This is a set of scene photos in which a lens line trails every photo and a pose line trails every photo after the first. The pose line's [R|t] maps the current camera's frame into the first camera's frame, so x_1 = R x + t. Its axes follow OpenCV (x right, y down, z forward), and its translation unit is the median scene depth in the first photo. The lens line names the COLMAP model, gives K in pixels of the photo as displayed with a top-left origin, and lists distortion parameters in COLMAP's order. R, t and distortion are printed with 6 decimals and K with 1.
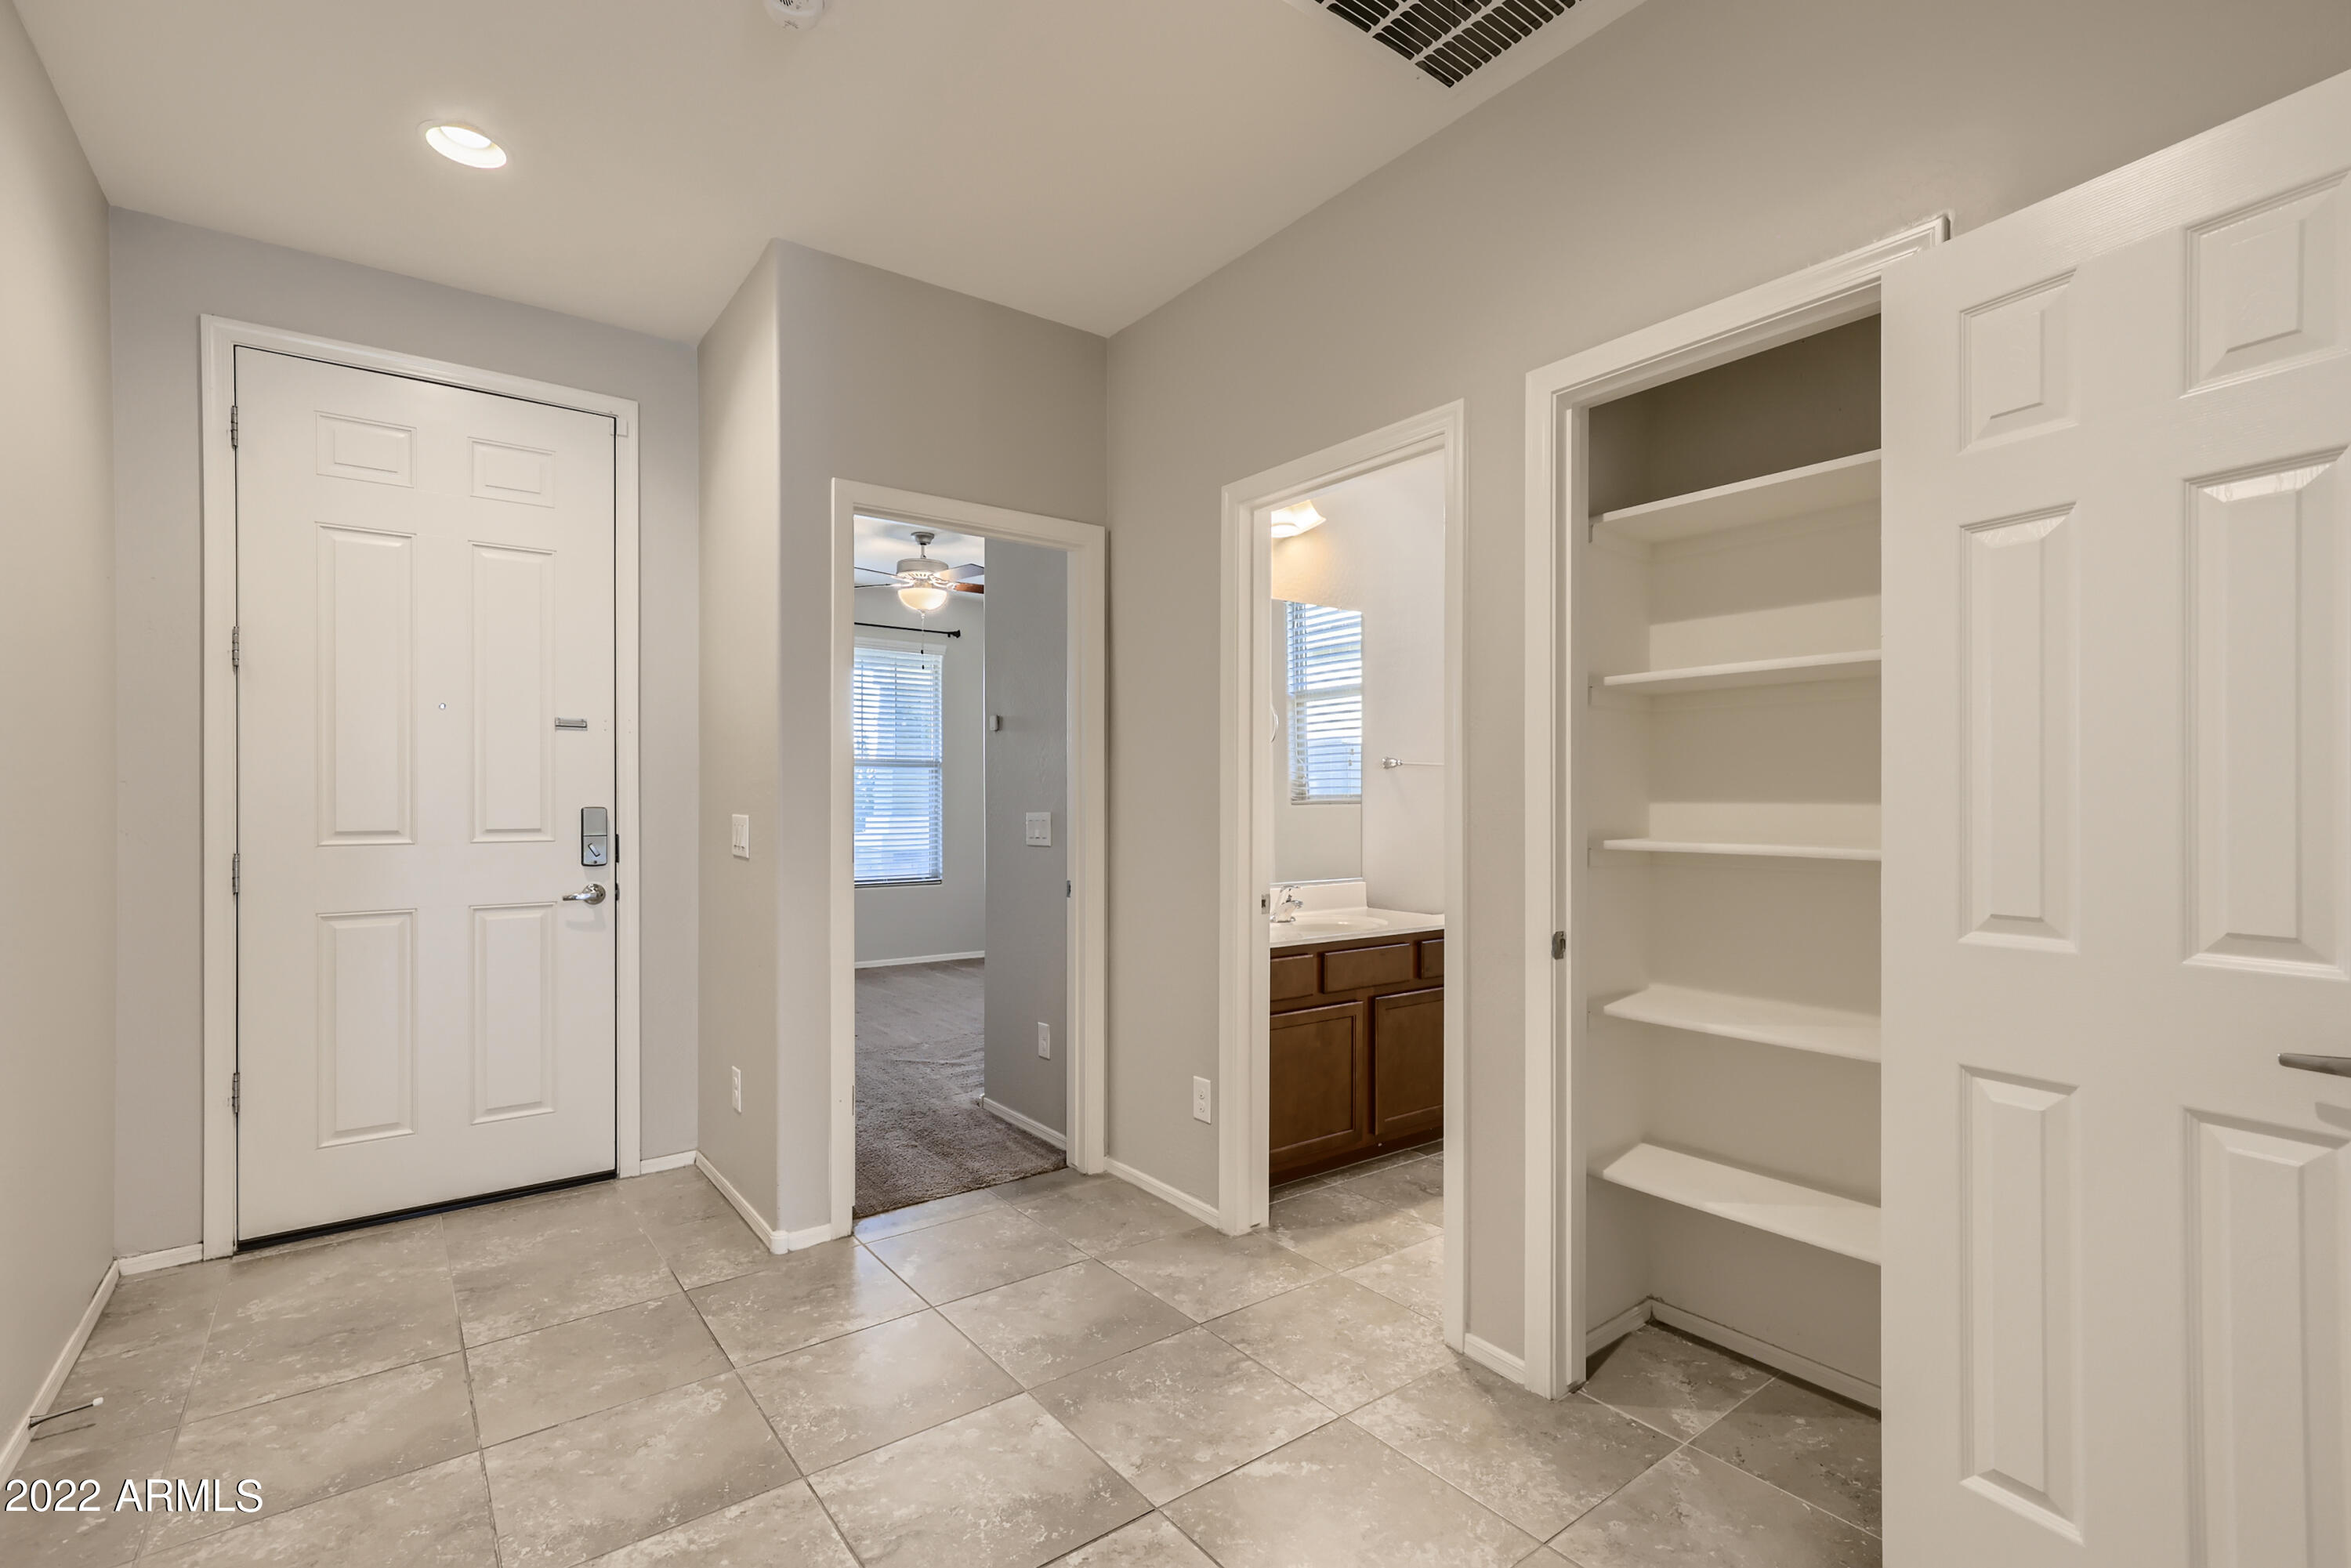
lens RADIAL K [[1071.2, 0, 1174.2], [0, 1071.2, 796.3], [0, 0, 1]] dist [0.003664, 0.002173]
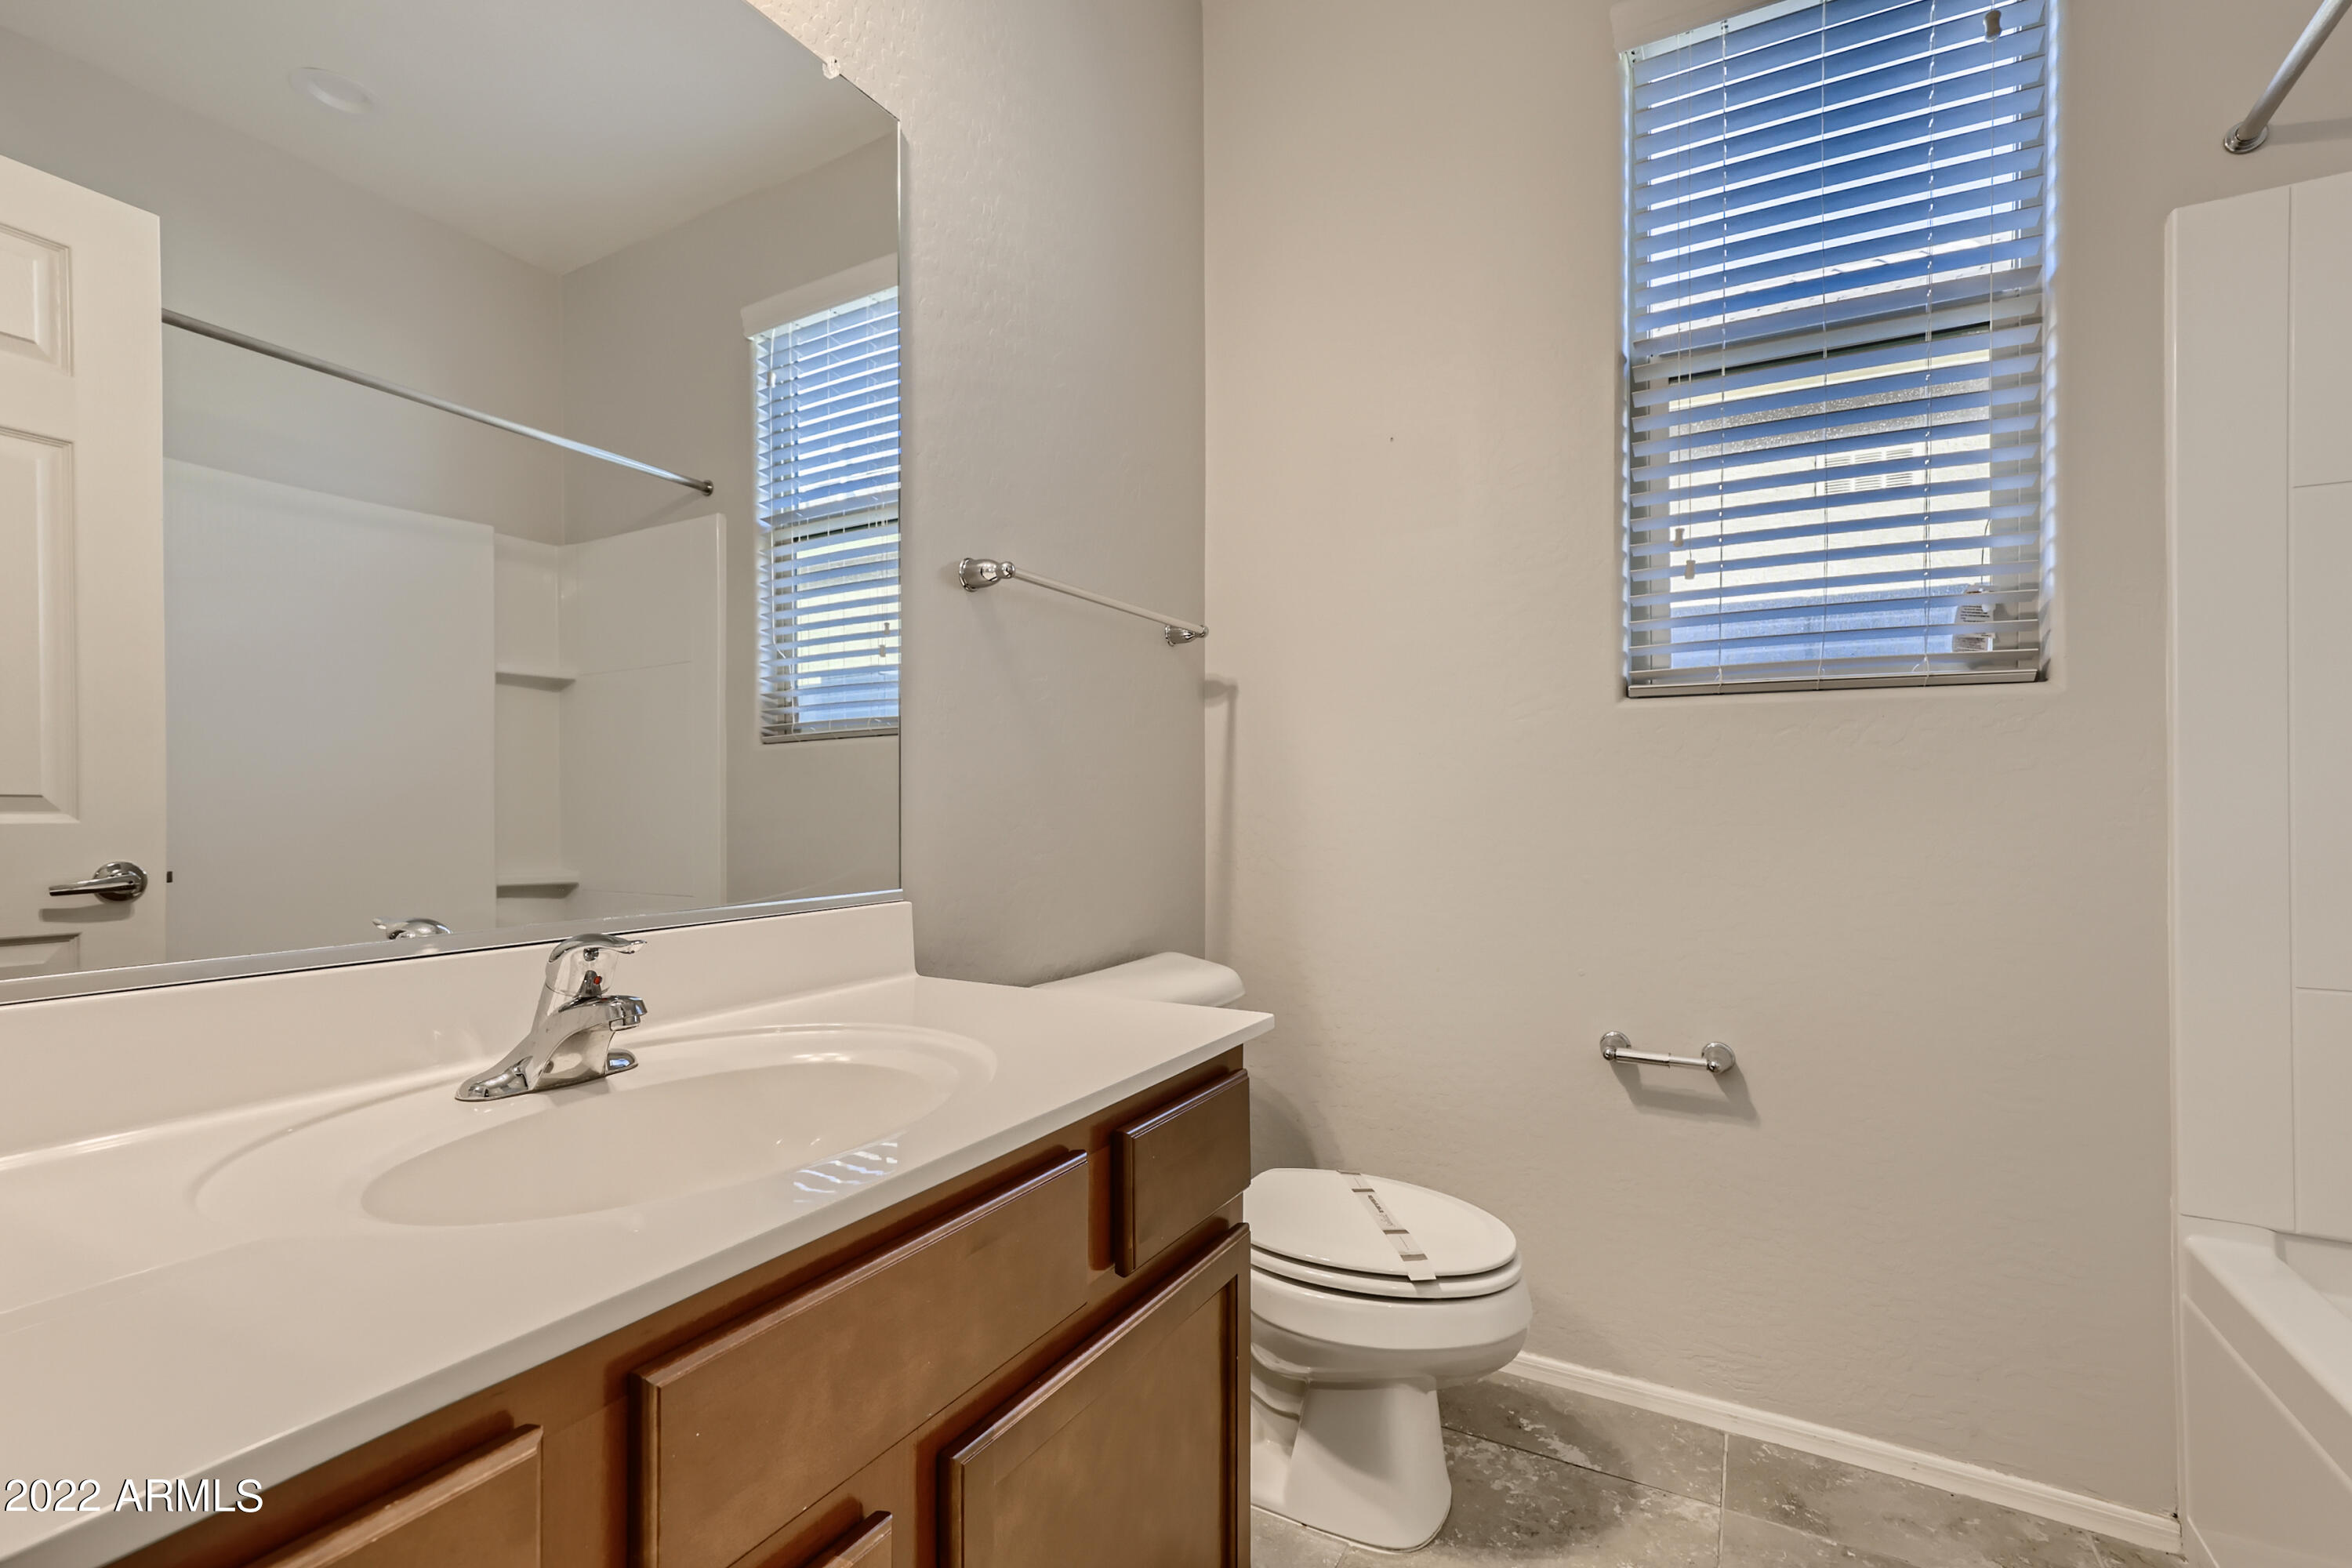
lens RADIAL K [[1071.7, 0, 1164.2], [0, 1071.7, 790.1], [0, 0, 1]] dist [0.003664, 0.002173]
pose [[0.913654, 0.007455, 0.406424, 0.079781], [-0.008713, 0.999961, 0.001246, 0.032055], [-0.406399, -0.004680, 0.913684, 0.464648]]
